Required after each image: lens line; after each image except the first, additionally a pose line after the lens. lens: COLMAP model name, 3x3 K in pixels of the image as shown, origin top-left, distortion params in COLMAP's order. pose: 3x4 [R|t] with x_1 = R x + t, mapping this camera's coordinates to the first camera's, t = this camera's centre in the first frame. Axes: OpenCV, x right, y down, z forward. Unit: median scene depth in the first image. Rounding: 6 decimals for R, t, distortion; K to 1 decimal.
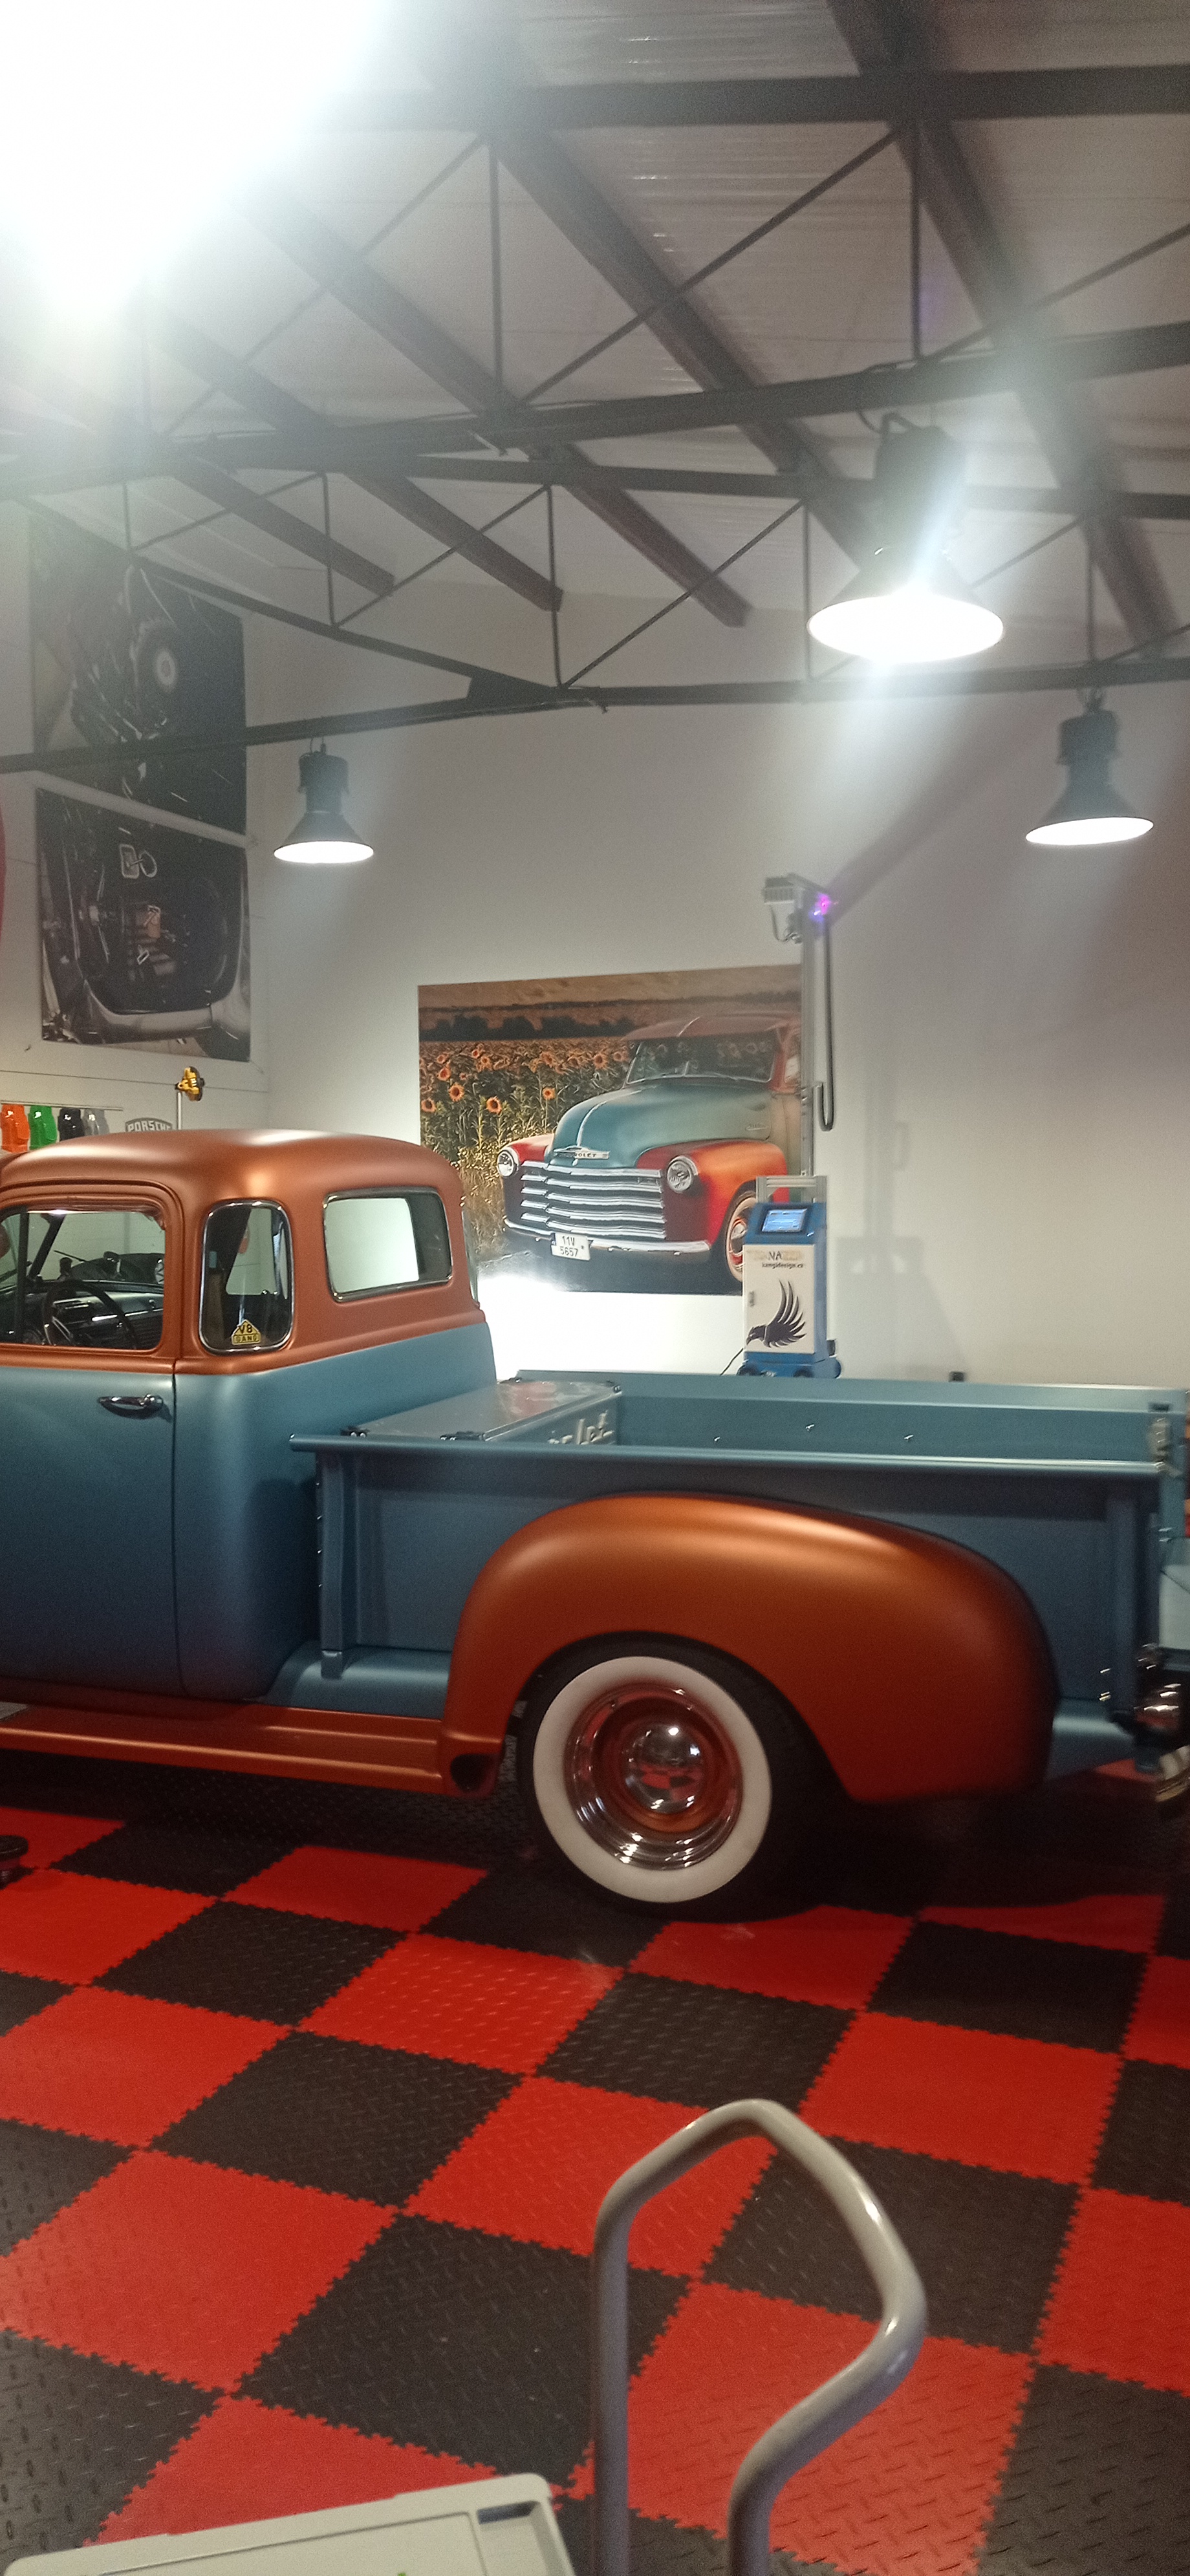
lens RADIAL K [[1938.7, 0, 590.5], [0, 1938.7, 1303.1], [0, 0, 1]] dist [0.058461, -0.047347]
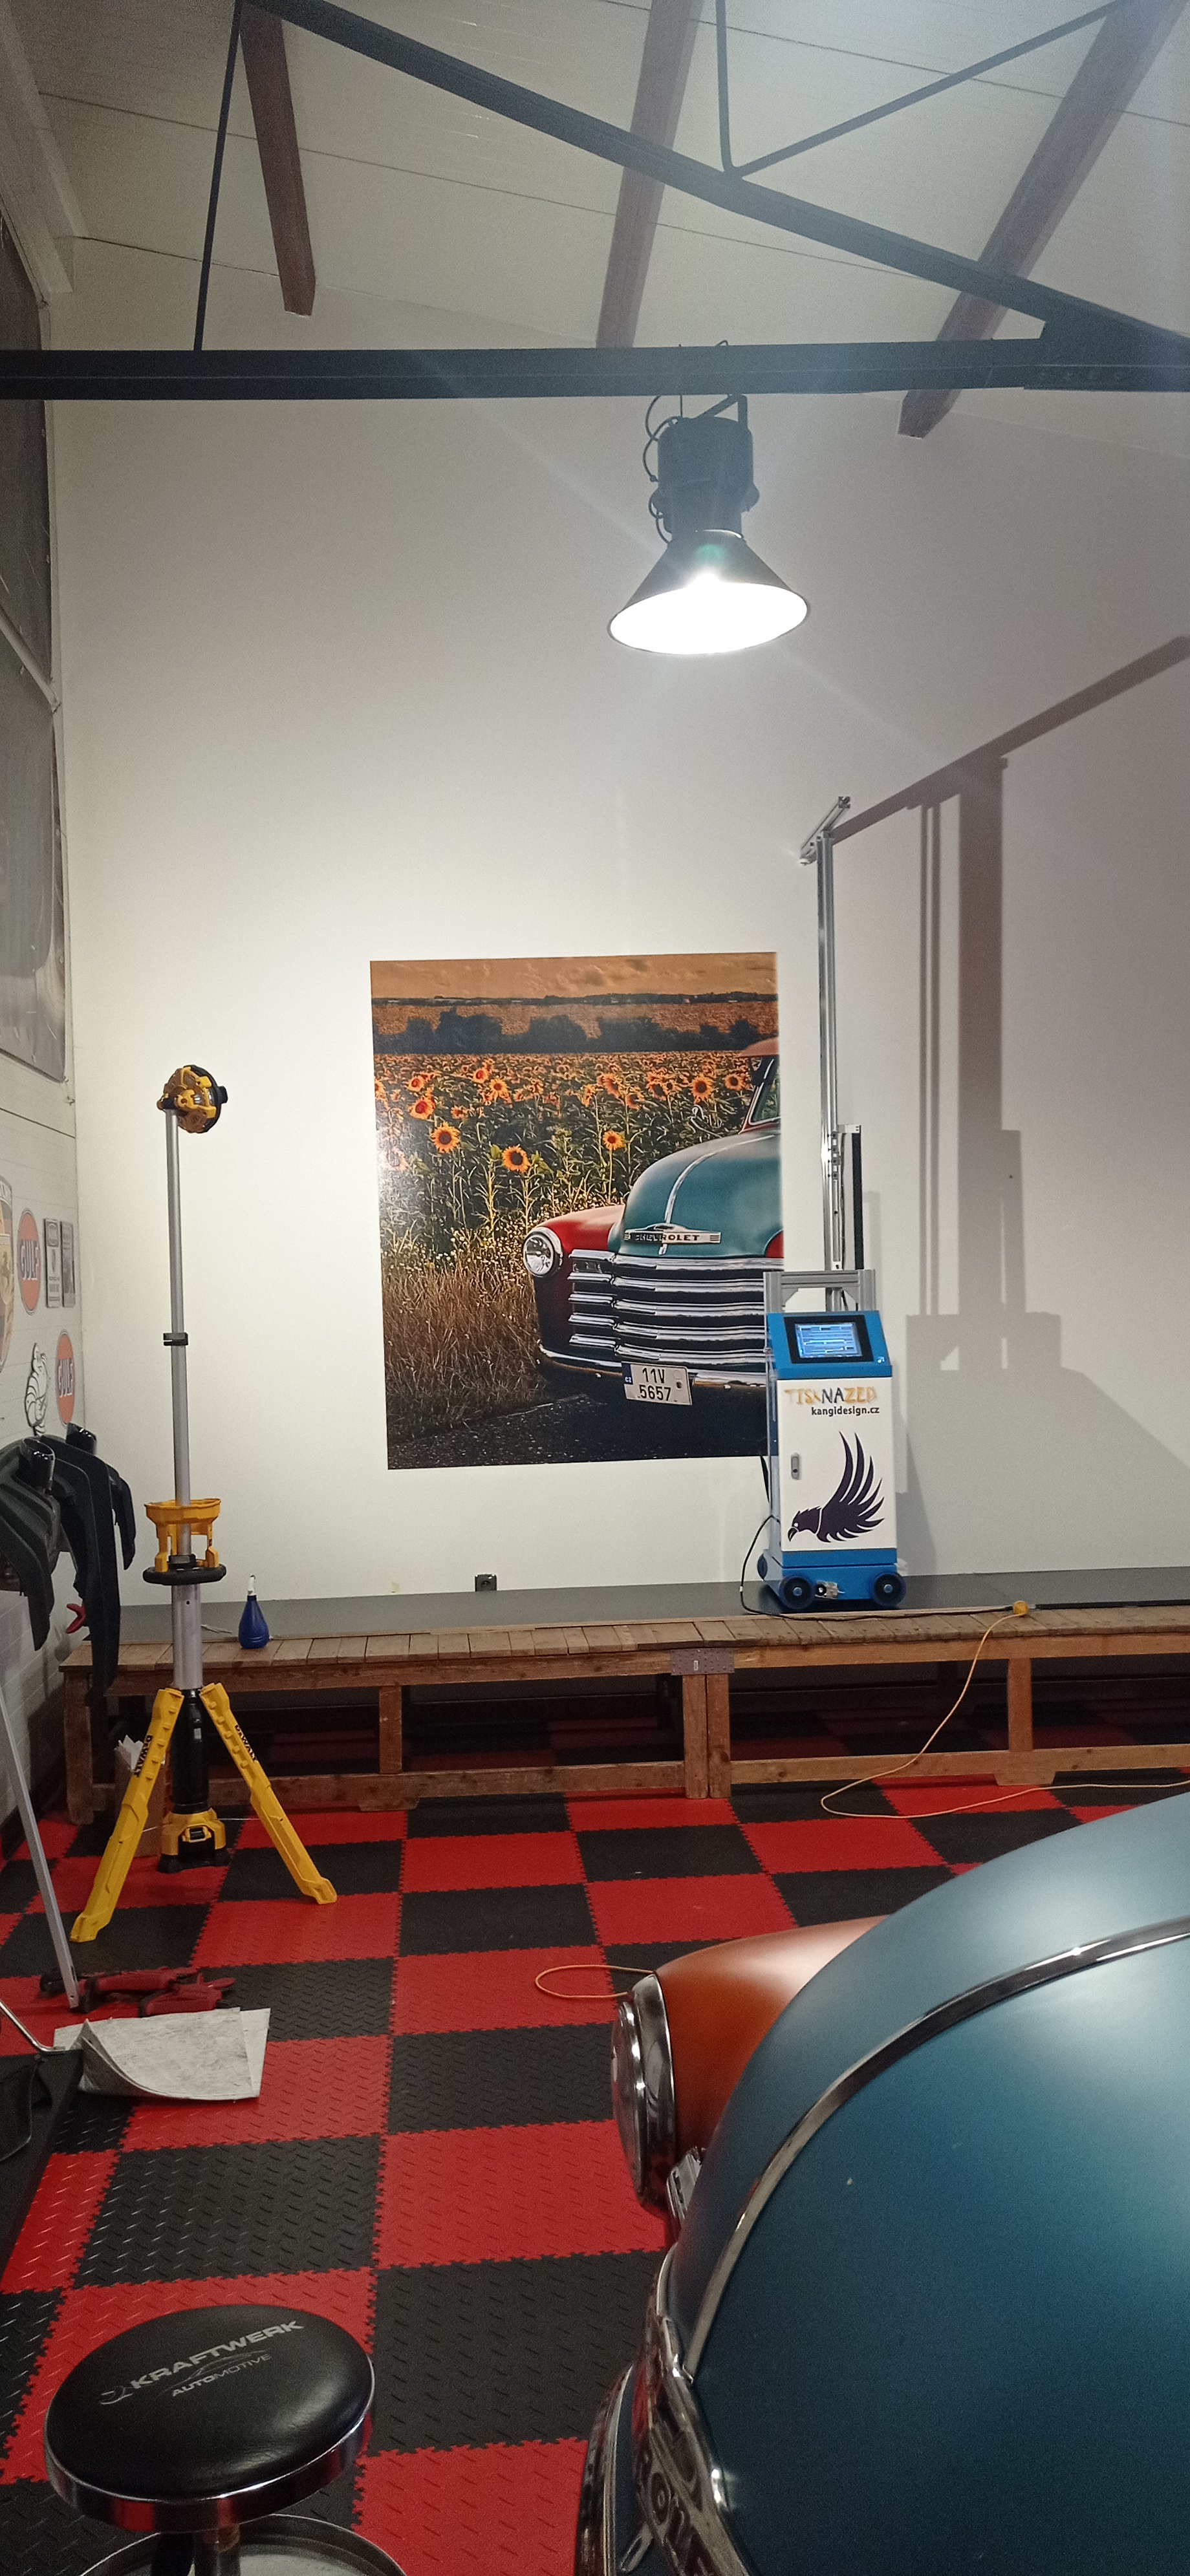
lens RADIAL K [[1938.7, 0, 588.5], [0, 1938.7, 1298.3], [0, 0, 1]] dist [0.058461, -0.047347]
pose [[0.892209, -0.021716, 0.451100, -0.321143], [0.050110, 0.997436, -0.051094, -0.027321], [-0.448834, 0.068191, 0.891010, 0.471064]]
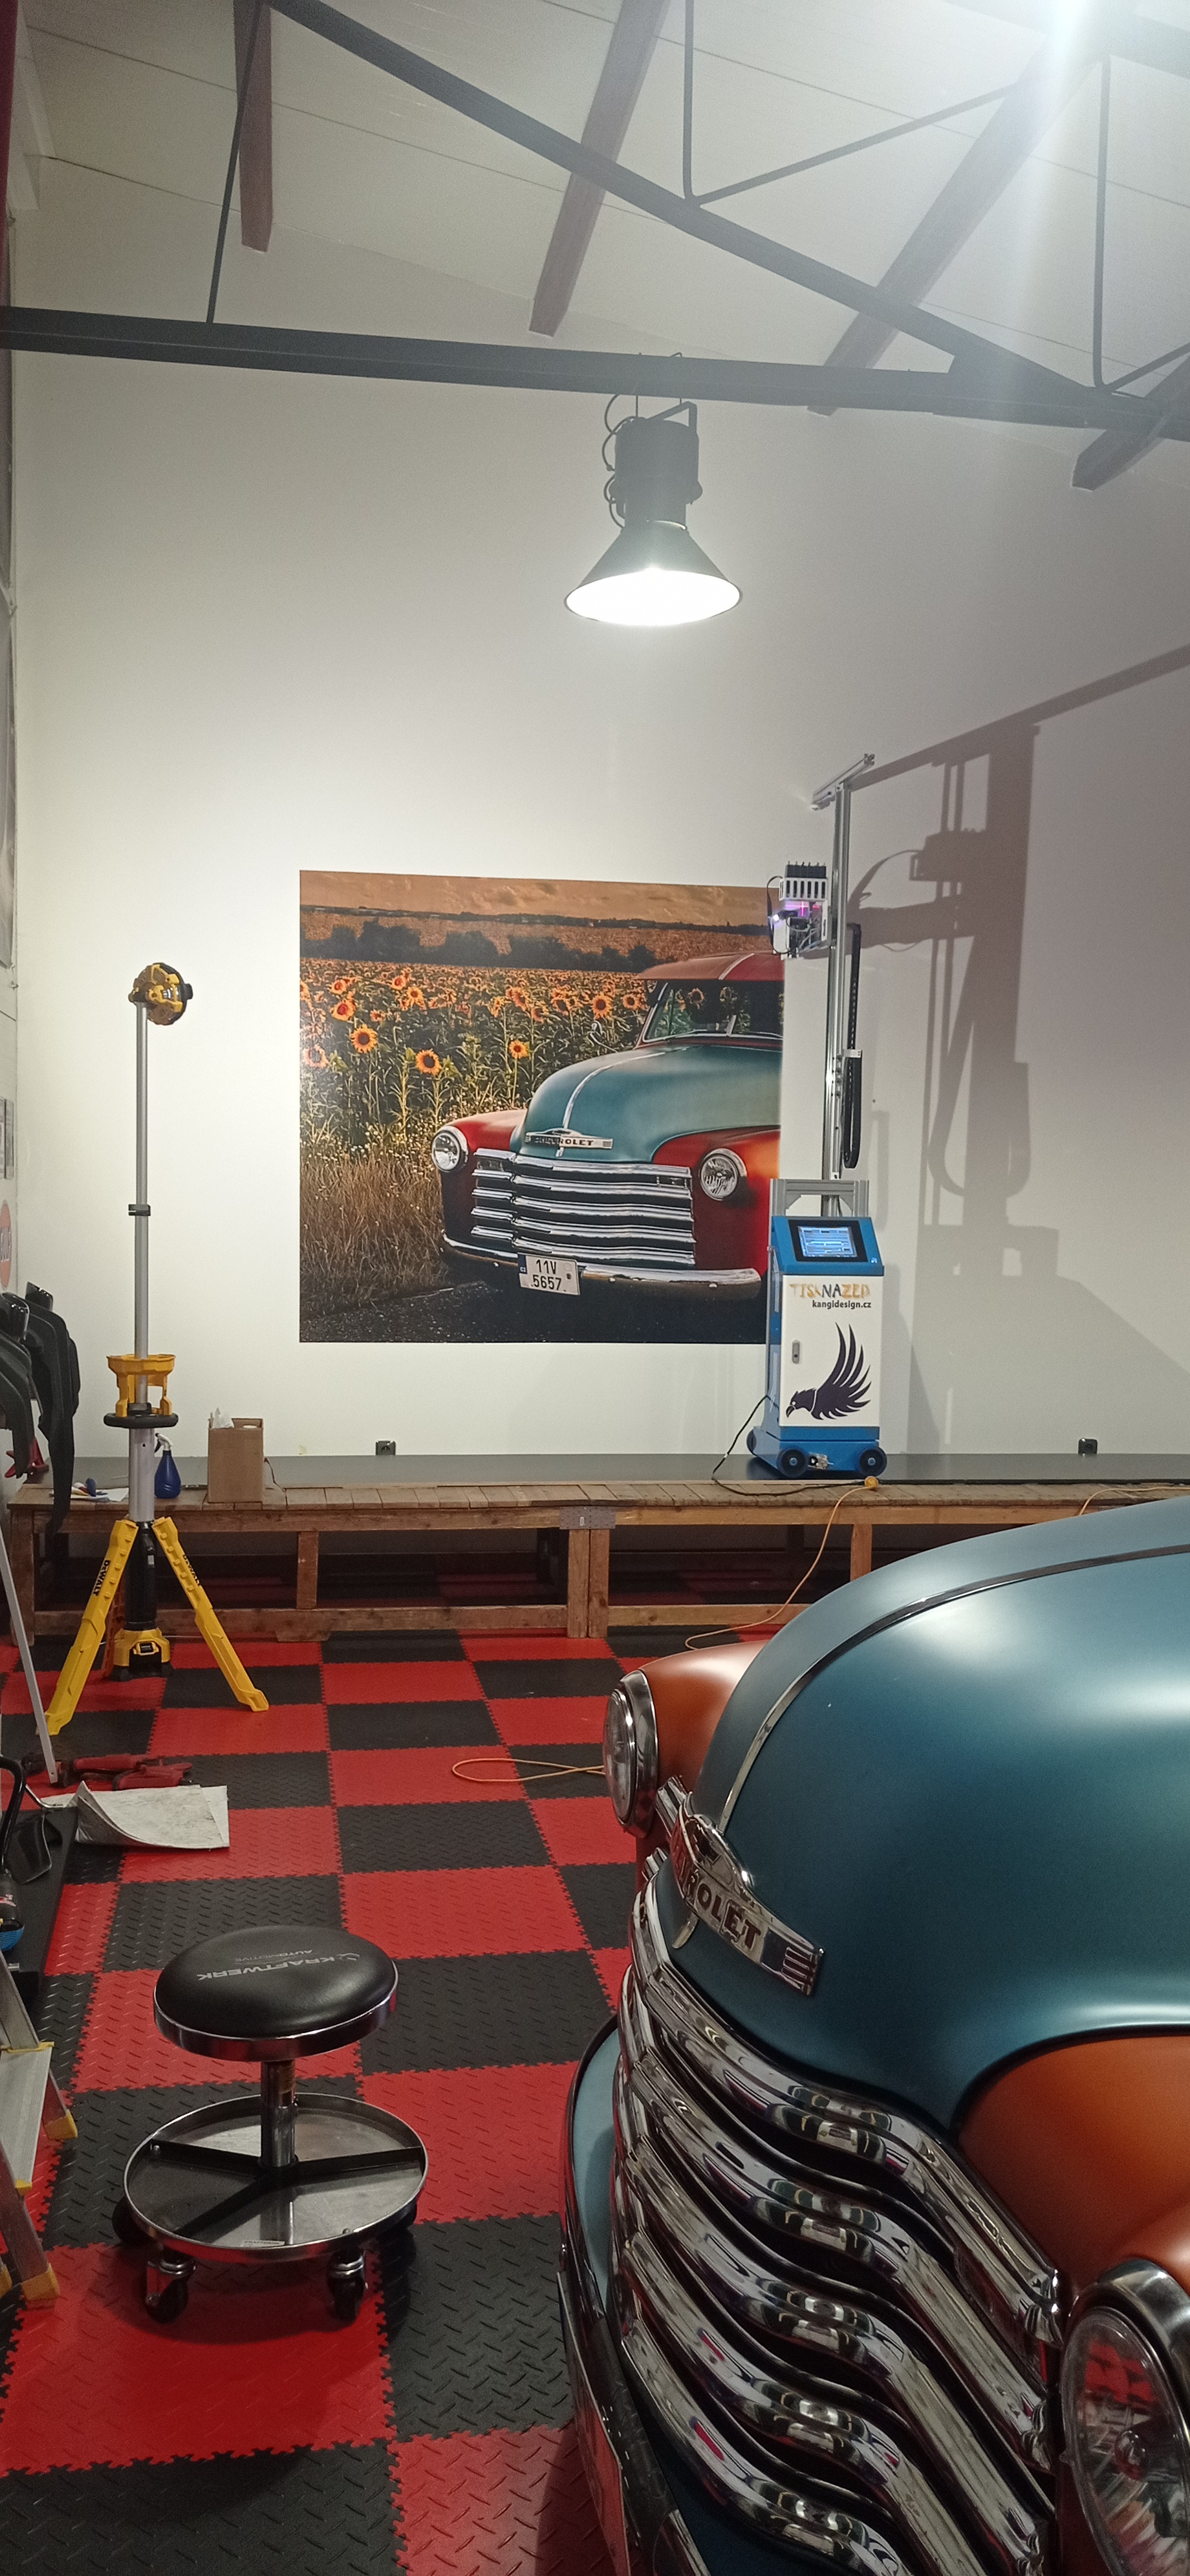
lens RADIAL K [[1938.7, 0, 600.1], [0, 1938.7, 1301.9], [0, 0, 1]] dist [0.058461, -0.047347]
pose [[0.847573, -0.008756, 0.530606, -0.371292], [0.009516, 0.999954, 0.001299, -0.021273], [-0.530593, 0.003948, 0.847617, 0.425796]]
